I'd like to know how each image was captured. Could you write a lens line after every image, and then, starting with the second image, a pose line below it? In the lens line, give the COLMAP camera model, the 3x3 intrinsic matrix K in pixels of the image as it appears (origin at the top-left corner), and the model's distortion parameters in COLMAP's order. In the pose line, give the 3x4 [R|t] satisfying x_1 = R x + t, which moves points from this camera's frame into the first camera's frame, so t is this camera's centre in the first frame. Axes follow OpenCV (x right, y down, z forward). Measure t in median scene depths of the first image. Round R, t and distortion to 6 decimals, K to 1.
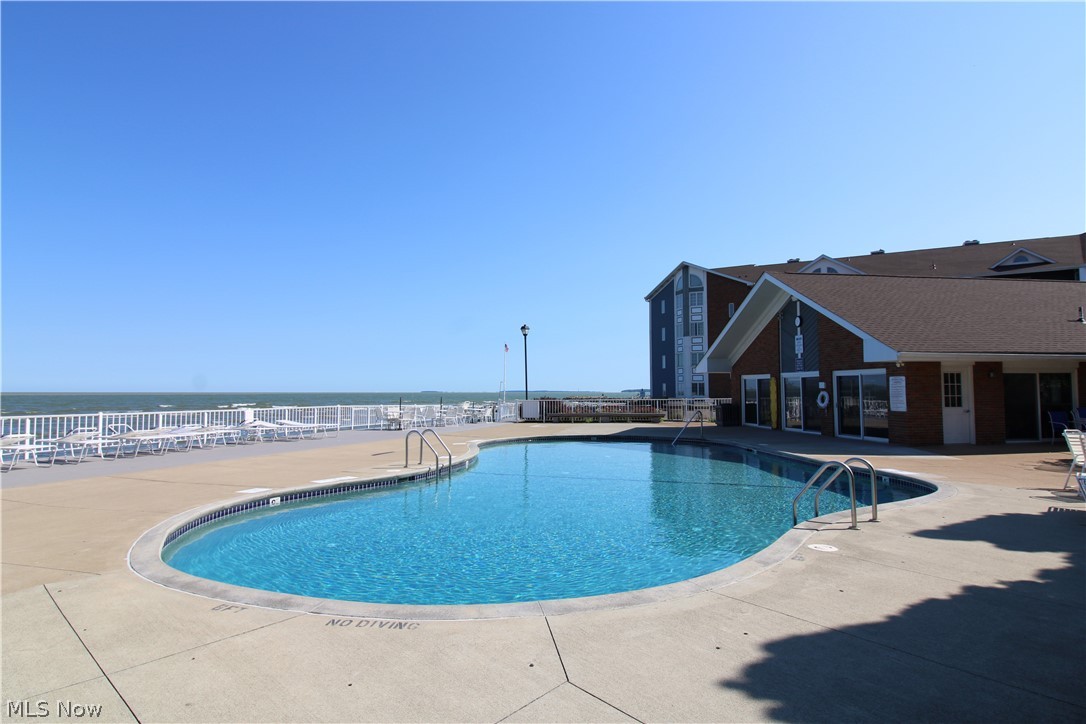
lens RADIAL K [[611.5, 0, 538.8], [0, 611.5, 355.4], [0, 0, 1]] dist [-0.002080, -0.000036]
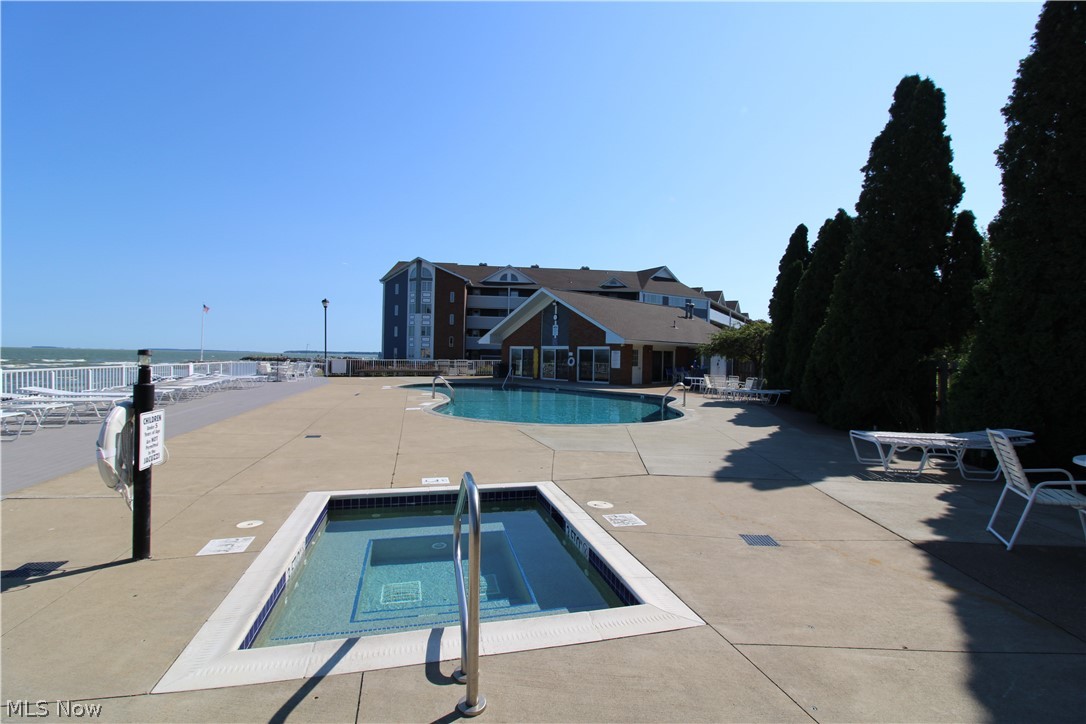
lens RADIAL K [[500.9, 0, 541.9], [0, 500.9, 363.3], [0, 0, 1]] dist [-0.011687, -0.007652]
pose [[0.823753, 0.012771, 0.566805, -0.261380], [-0.056017, 0.996688, 0.058955, -0.003844], [-0.564175, -0.080315, 0.821740, -0.104165]]
